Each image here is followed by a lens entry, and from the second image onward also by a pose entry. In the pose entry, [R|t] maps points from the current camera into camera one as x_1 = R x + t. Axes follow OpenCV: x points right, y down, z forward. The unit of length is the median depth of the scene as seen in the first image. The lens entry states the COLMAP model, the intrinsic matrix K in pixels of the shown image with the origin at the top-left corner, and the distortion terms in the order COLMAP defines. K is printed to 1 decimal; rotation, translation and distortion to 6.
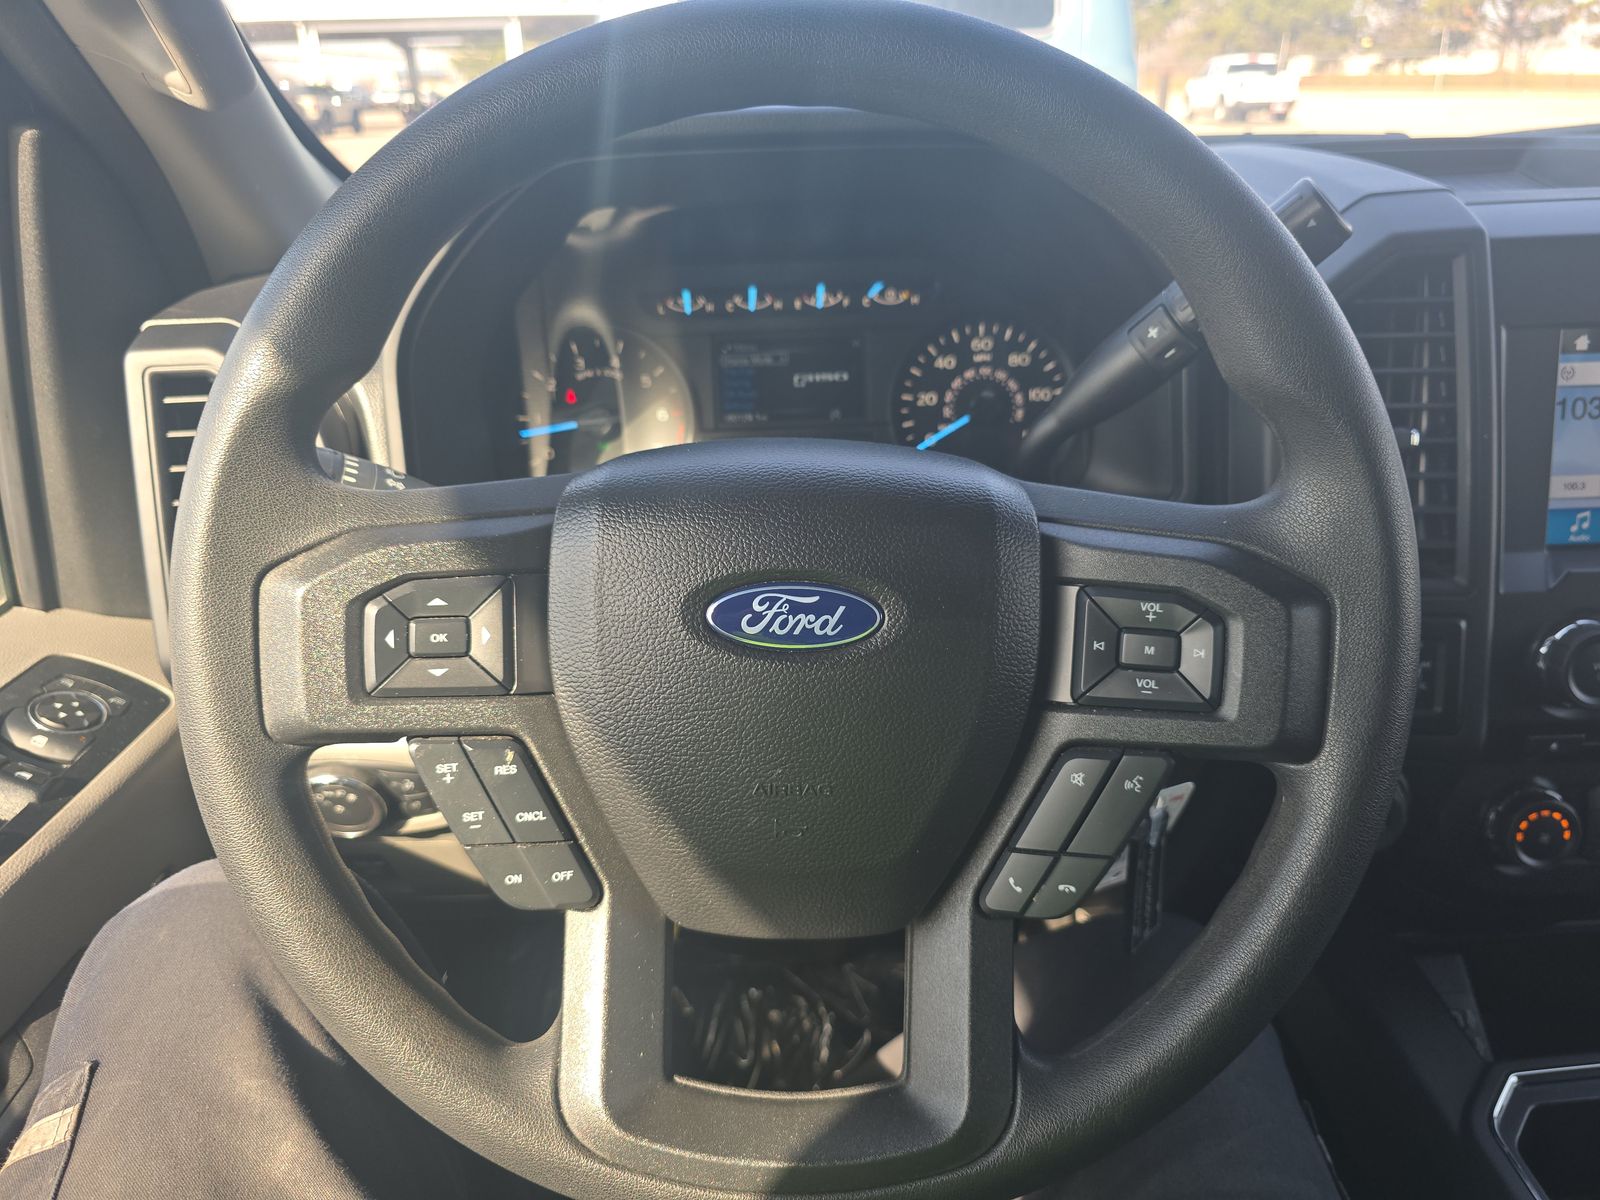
lens RADIAL K [[1124.3, 0, 808.6], [0, 1124.3, 599.3], [0, 0, 1]] dist [-0.004762, -0.017400]
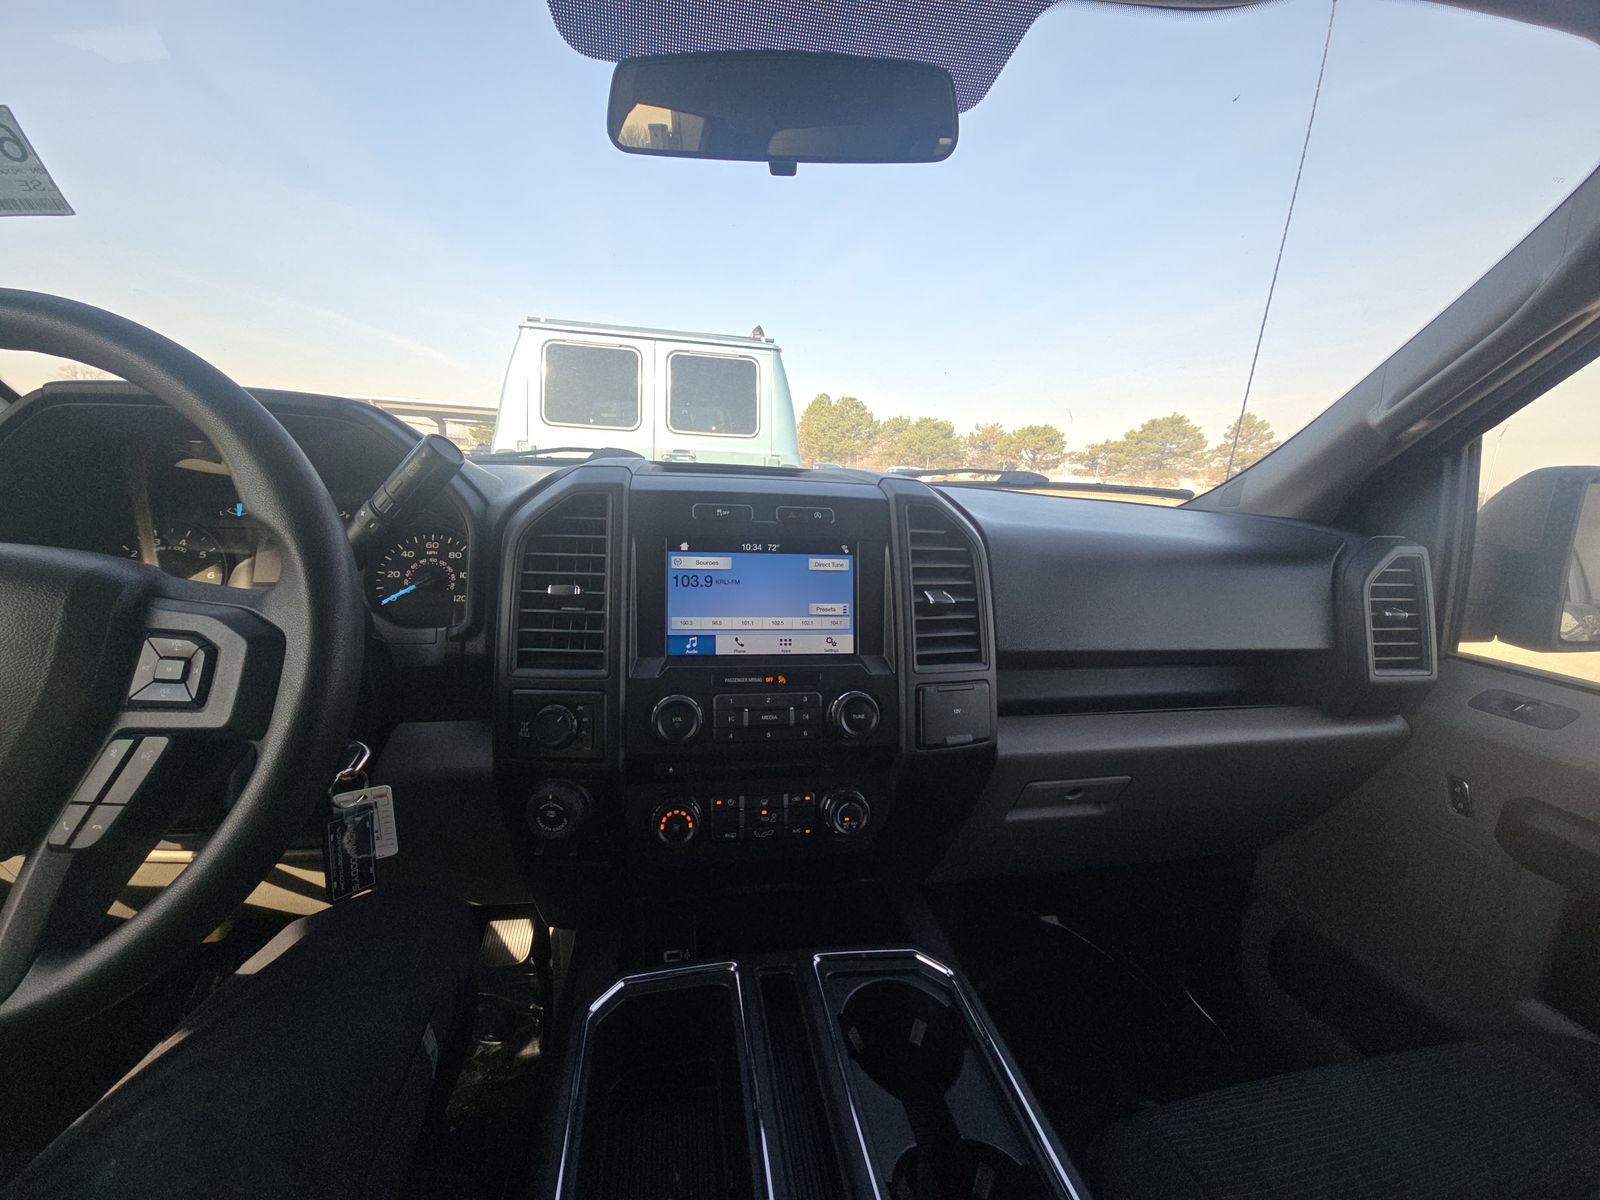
lens RADIAL K [[652.7, 0, 808.6], [0, 652.7, 607.3], [0, 0, 1]] dist [0.000210, -0.001066]
pose [[0.980994, 0.044284, 0.188915, 0.537557], [-0.002139, 0.976017, -0.217686, 0.084069], [-0.194024, 0.213145, 0.957562, -0.054506]]
